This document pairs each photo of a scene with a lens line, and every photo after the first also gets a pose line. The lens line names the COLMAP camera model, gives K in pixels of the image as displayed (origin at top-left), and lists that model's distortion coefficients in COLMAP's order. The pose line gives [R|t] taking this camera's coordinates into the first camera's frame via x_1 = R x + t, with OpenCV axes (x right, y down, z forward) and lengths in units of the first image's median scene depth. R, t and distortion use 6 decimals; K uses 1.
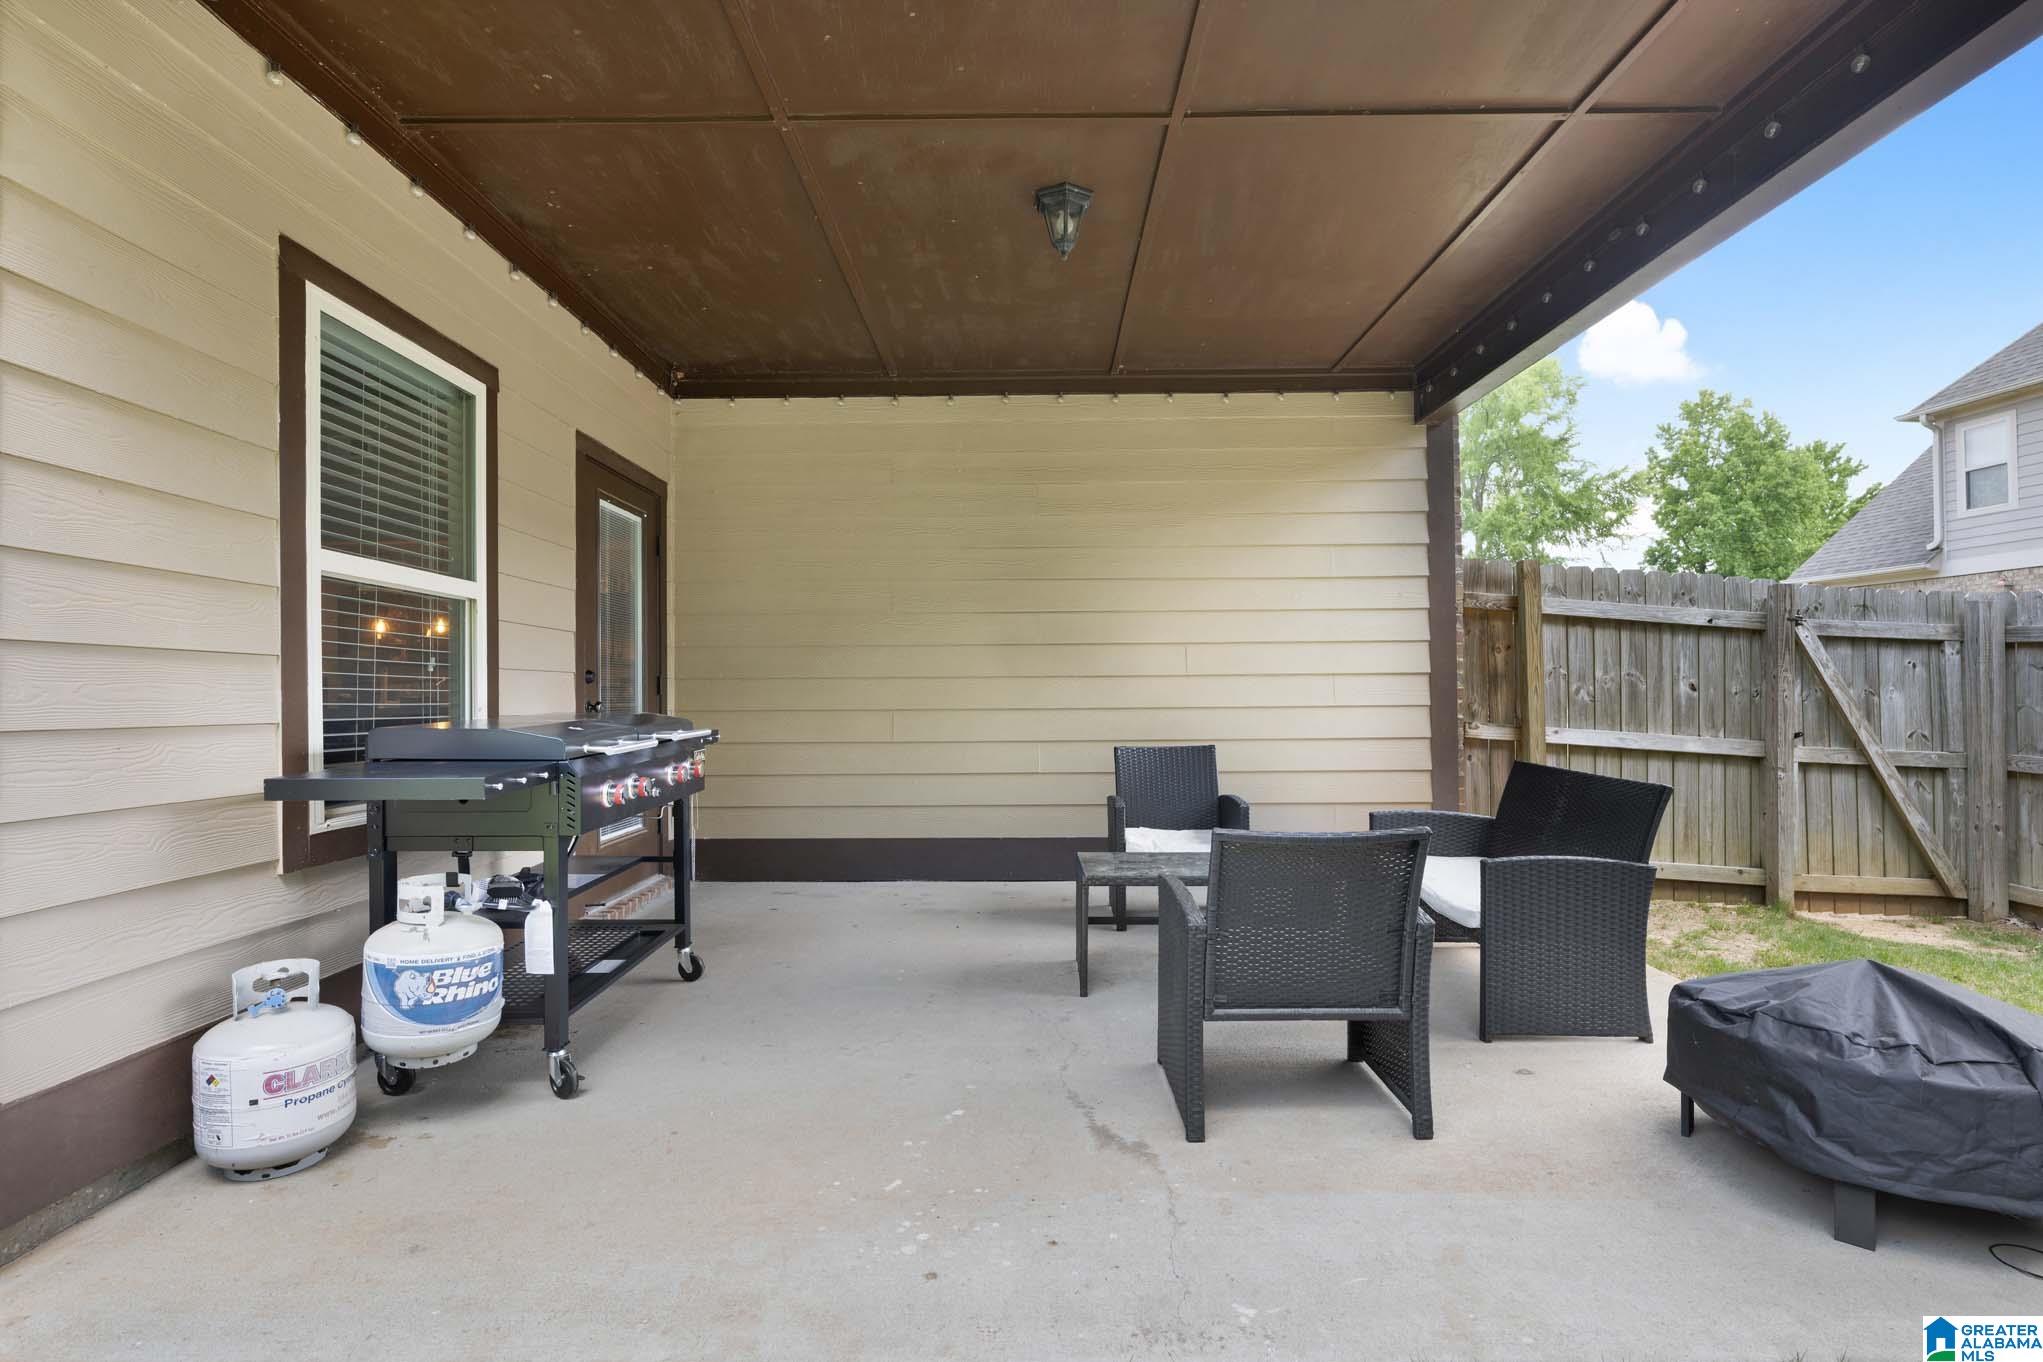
lens RADIAL K [[999.1, 0, 1015.0], [0, 999.1, 689.1], [0, 0, 1]] dist [0.003045, 0.000030]
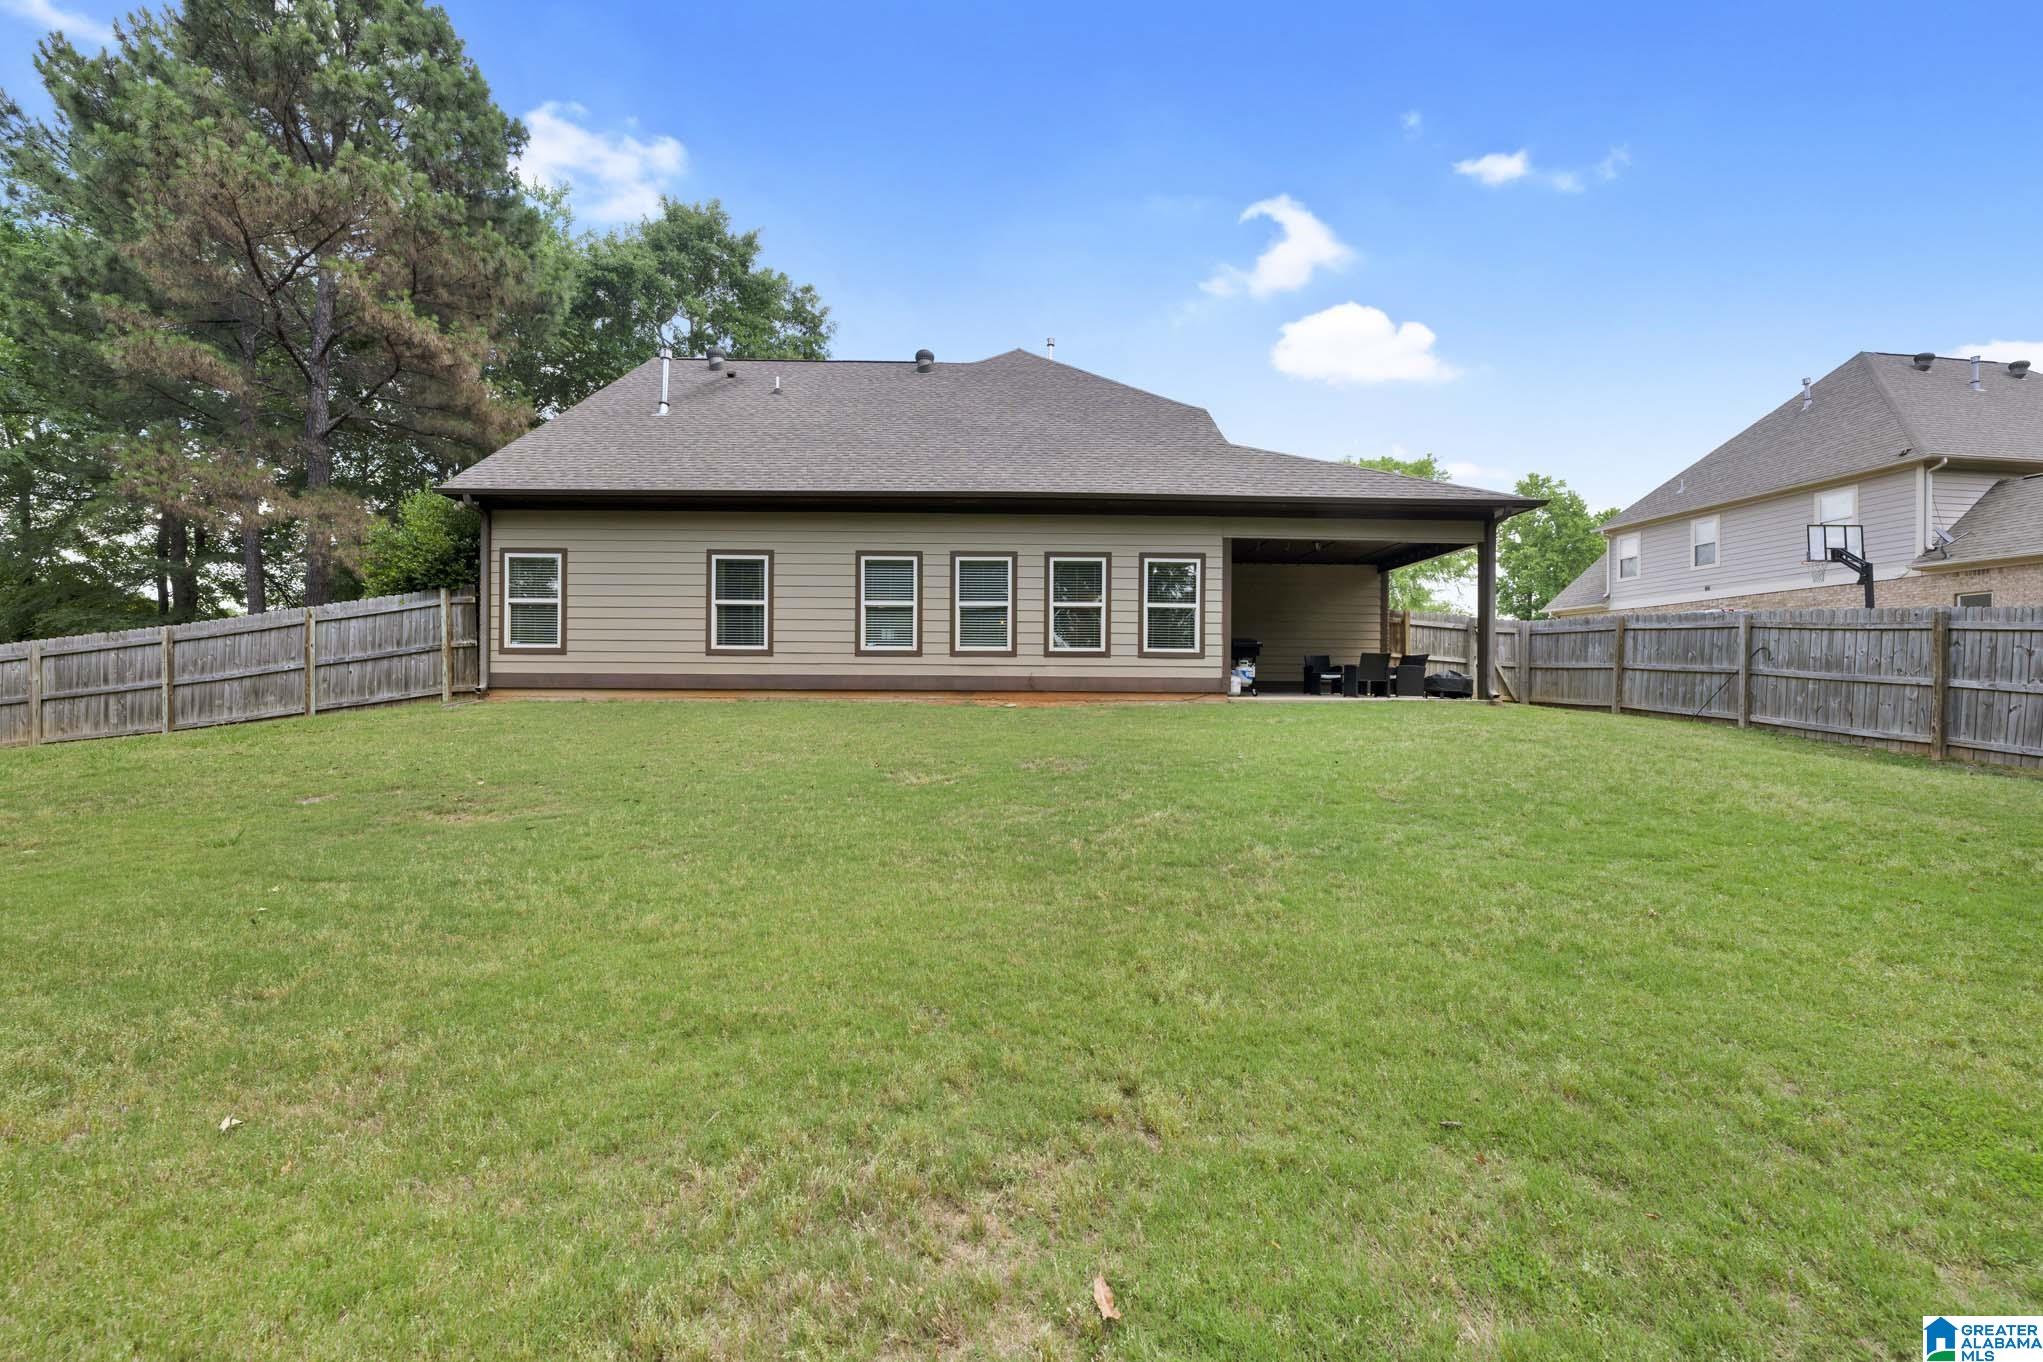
lens RADIAL K [[806.4, 0, 1020.4], [0, 806.4, 686.0], [0, 0, 1]] dist [-0.001630, -0.000085]
pose [[0.999654, 0.011175, 0.023813, -0.957412], [-0.011263, 0.999930, 0.003554, 0.153340], [-0.023771, -0.003821, 0.999710, -1.900021]]
